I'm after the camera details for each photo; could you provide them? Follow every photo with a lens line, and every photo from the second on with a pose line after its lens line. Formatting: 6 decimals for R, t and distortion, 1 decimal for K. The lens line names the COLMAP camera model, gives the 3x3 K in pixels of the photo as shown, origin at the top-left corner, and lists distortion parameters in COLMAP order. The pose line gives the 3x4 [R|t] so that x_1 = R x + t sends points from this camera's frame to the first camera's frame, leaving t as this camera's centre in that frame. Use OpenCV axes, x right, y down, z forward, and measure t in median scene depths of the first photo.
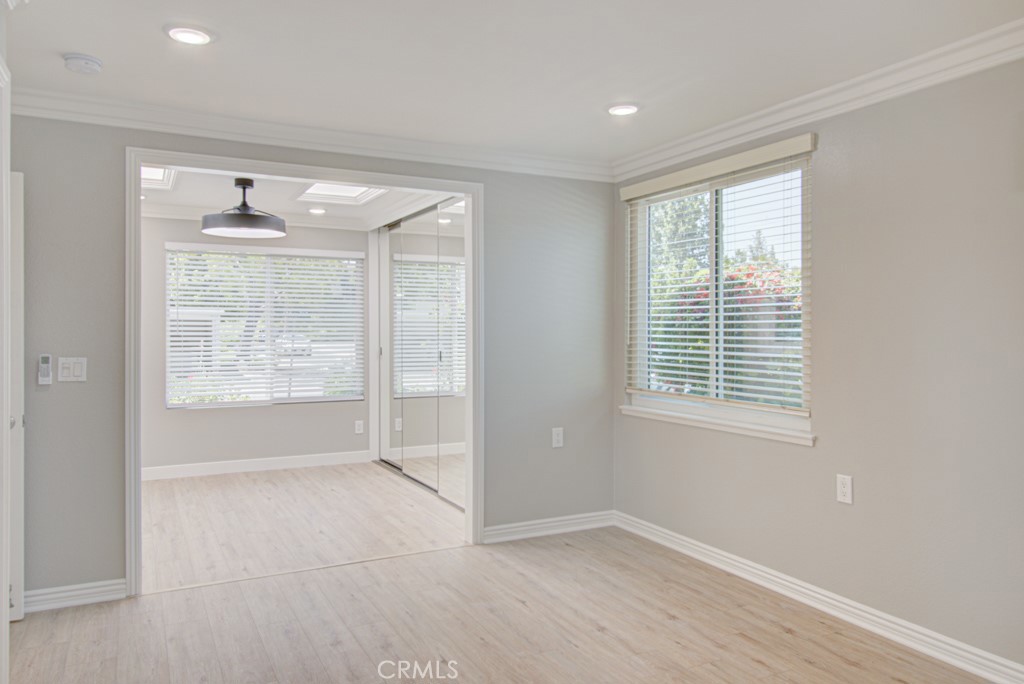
lens RADIAL K [[747.6, 0, 511.9], [0, 747.6, 336.8], [0, 0, 1]] dist [0.046356, -0.001442]
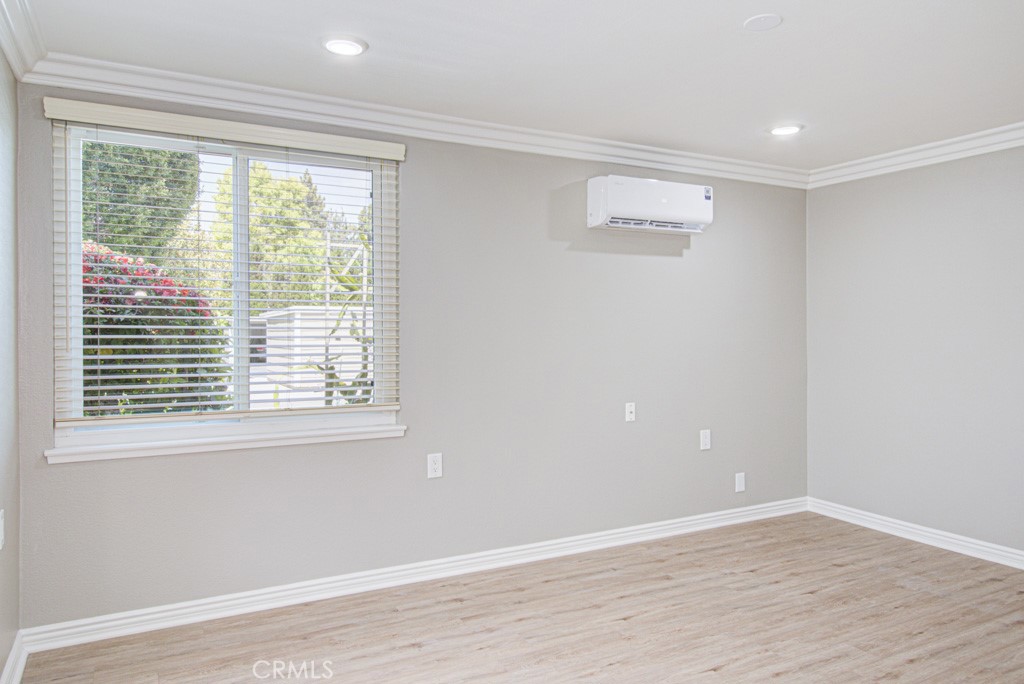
lens RADIAL K [[709.2, 0, 511.0], [0, 709.2, 332.8], [0, 0, 1]] dist [0.017090, -0.011148]
pose [[-0.030774, -0.001747, 0.999525, -0.638381], [0.011190, 0.999935, 0.002092, -0.002362], [-0.999464, 0.011249, -0.030752, 0.904125]]
